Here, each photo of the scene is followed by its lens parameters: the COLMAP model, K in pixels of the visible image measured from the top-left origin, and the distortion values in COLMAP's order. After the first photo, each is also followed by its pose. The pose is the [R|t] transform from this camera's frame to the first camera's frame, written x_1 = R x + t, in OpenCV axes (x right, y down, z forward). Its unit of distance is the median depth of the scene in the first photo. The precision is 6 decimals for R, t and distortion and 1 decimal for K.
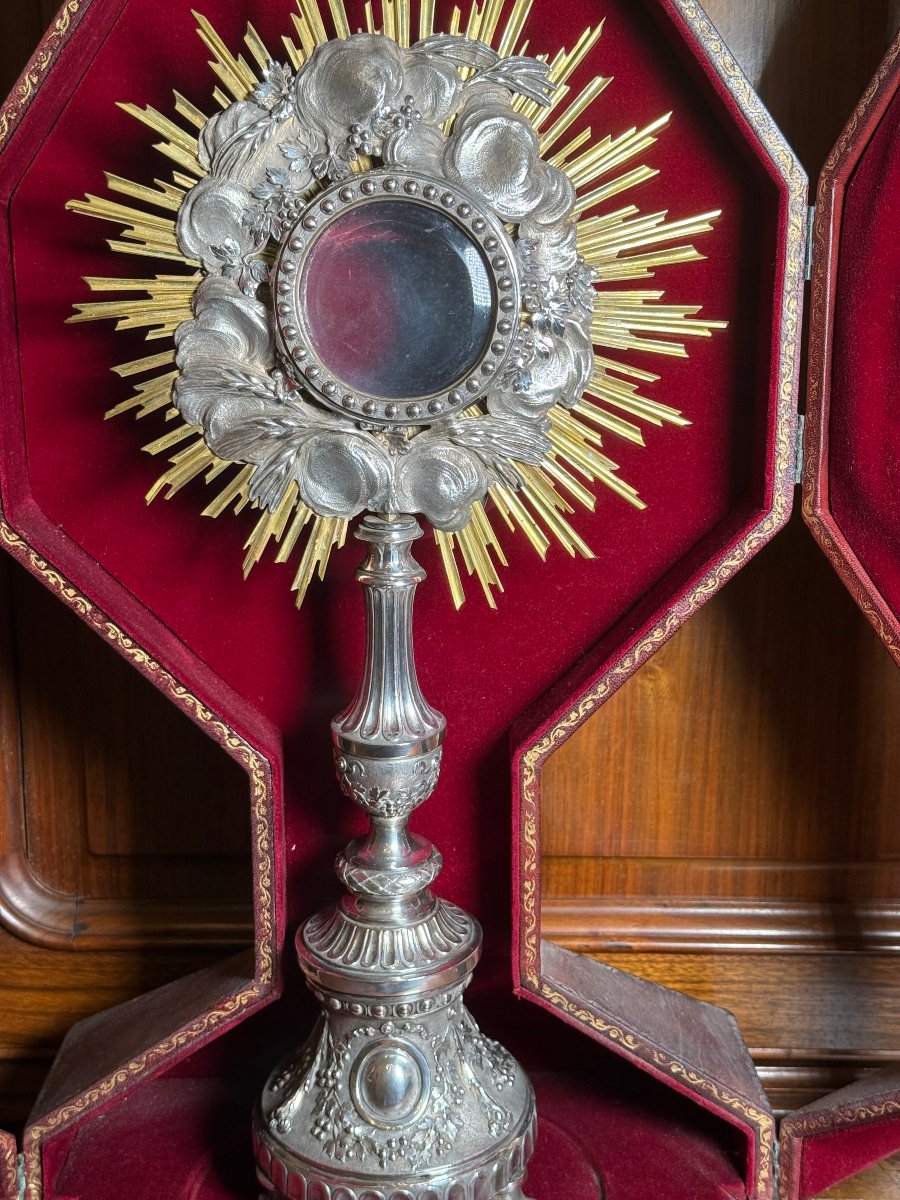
lens RADIAL K [[1700.9, 0, 450.0], [0, 1700.9, 600.0], [0, 0, 1]] dist [0.144304, -0.127109]
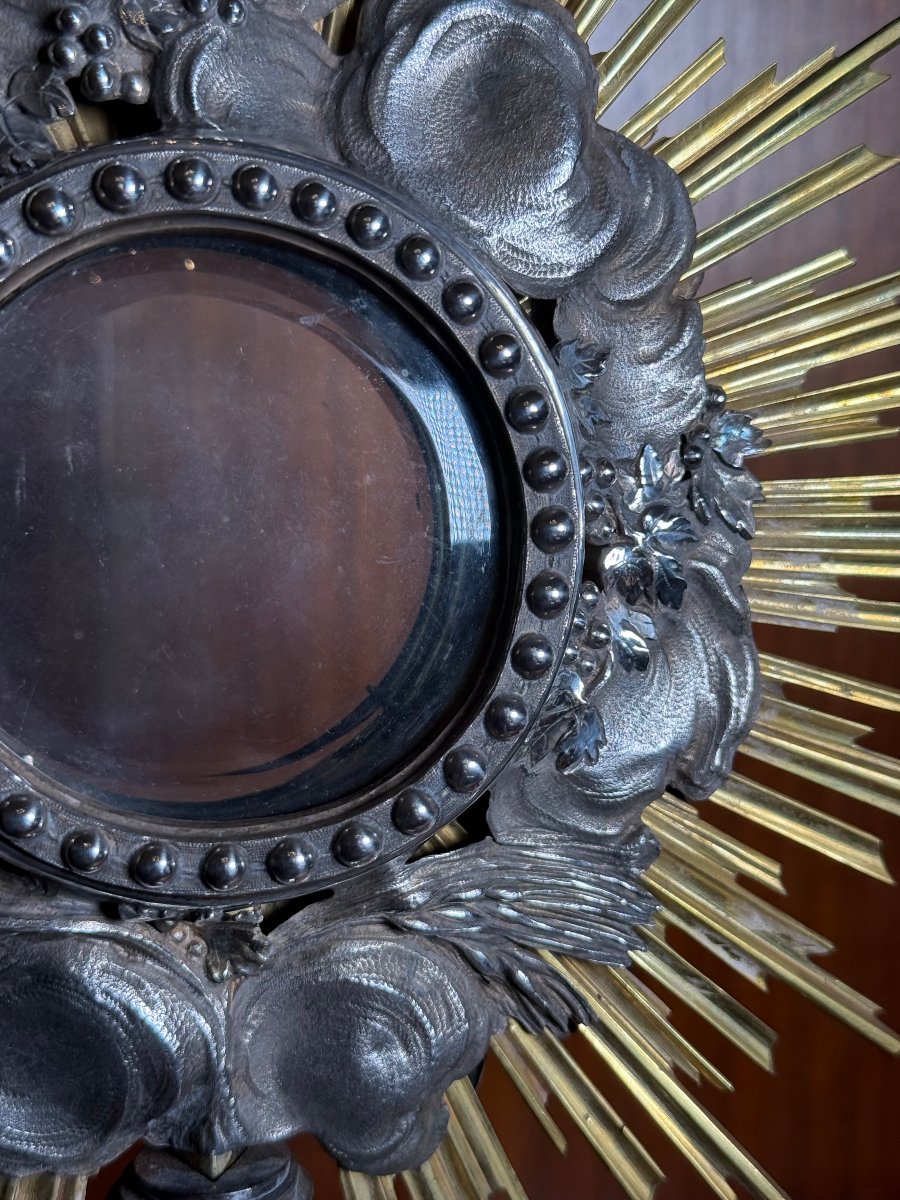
lens RADIAL K [[1745.5, 0, 450.0], [0, 1745.5, 600.0], [0, 0, 1]] dist [0.158995, -0.444634]
pose [[0.981500, -0.051534, 0.184395, -0.048362], [0.070918, 0.992445, -0.100121, -0.120525], [-0.177842, 0.111345, 0.977739, 0.638085]]
